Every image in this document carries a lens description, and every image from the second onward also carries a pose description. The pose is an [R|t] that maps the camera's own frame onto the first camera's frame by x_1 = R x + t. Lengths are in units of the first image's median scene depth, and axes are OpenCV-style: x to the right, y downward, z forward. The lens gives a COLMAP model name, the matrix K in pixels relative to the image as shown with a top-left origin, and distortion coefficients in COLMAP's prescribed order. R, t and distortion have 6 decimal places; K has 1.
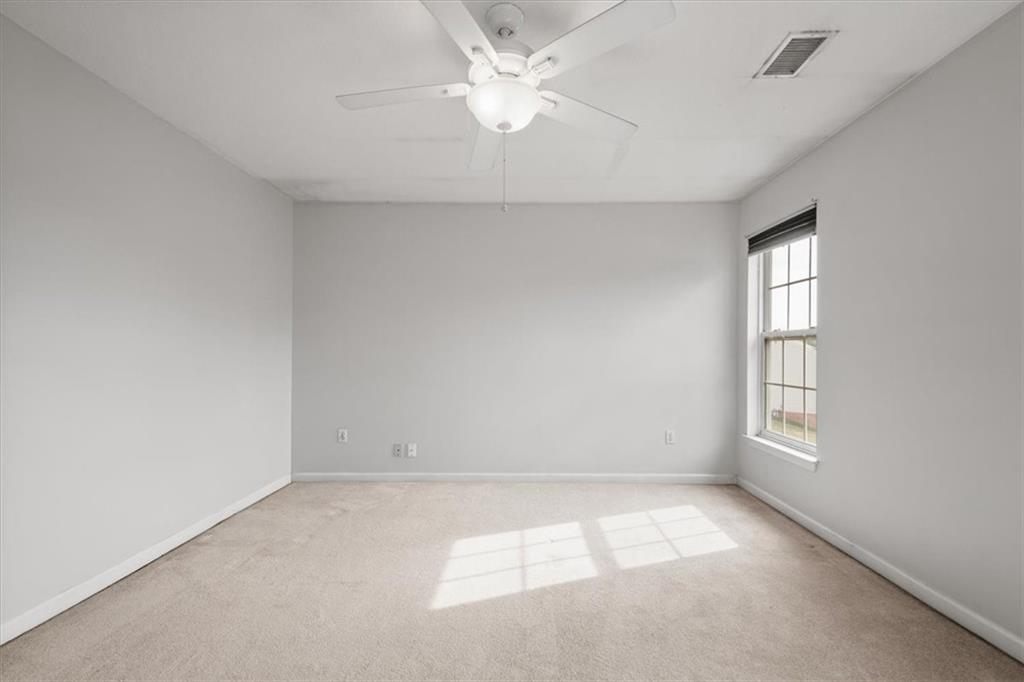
lens RADIAL K [[443.9, 0, 510.5], [0, 443.9, 347.9], [0, 0, 1]] dist [0.018633, -0.006067]
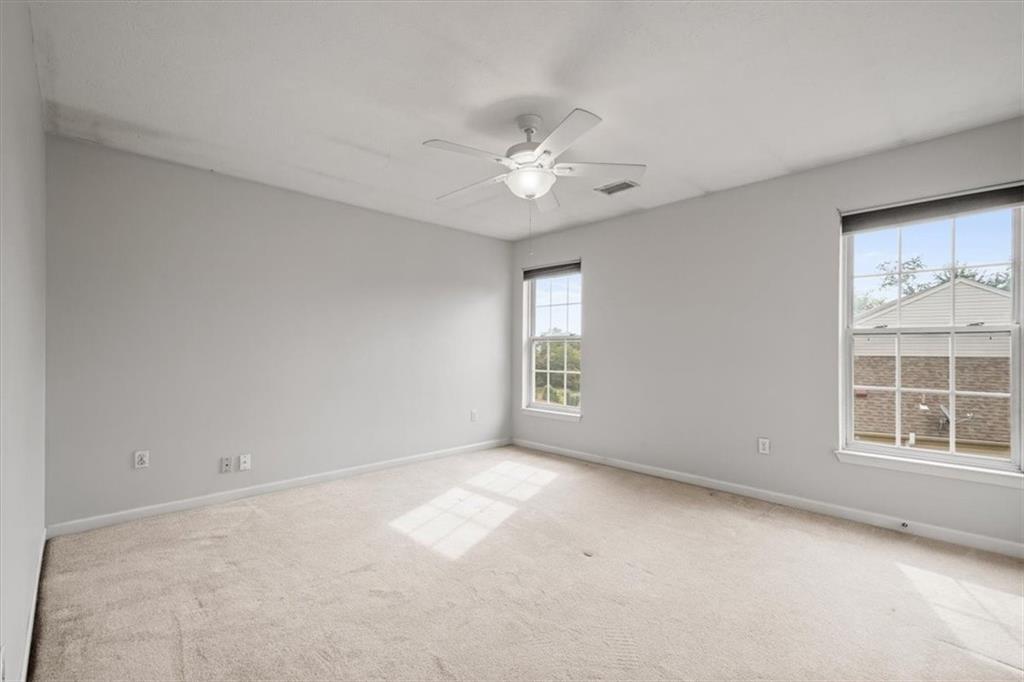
lens RADIAL K [[454.0, 0, 512.0], [0, 454.0, 348.8], [0, 0, 1]] dist [0.003348, -0.000278]
pose [[0.709603, -0.000989, 0.704601, -0.540011], [-0.006777, 0.999943, 0.008229, -0.005349], [-0.704569, -0.010614, 0.709556, -0.008291]]
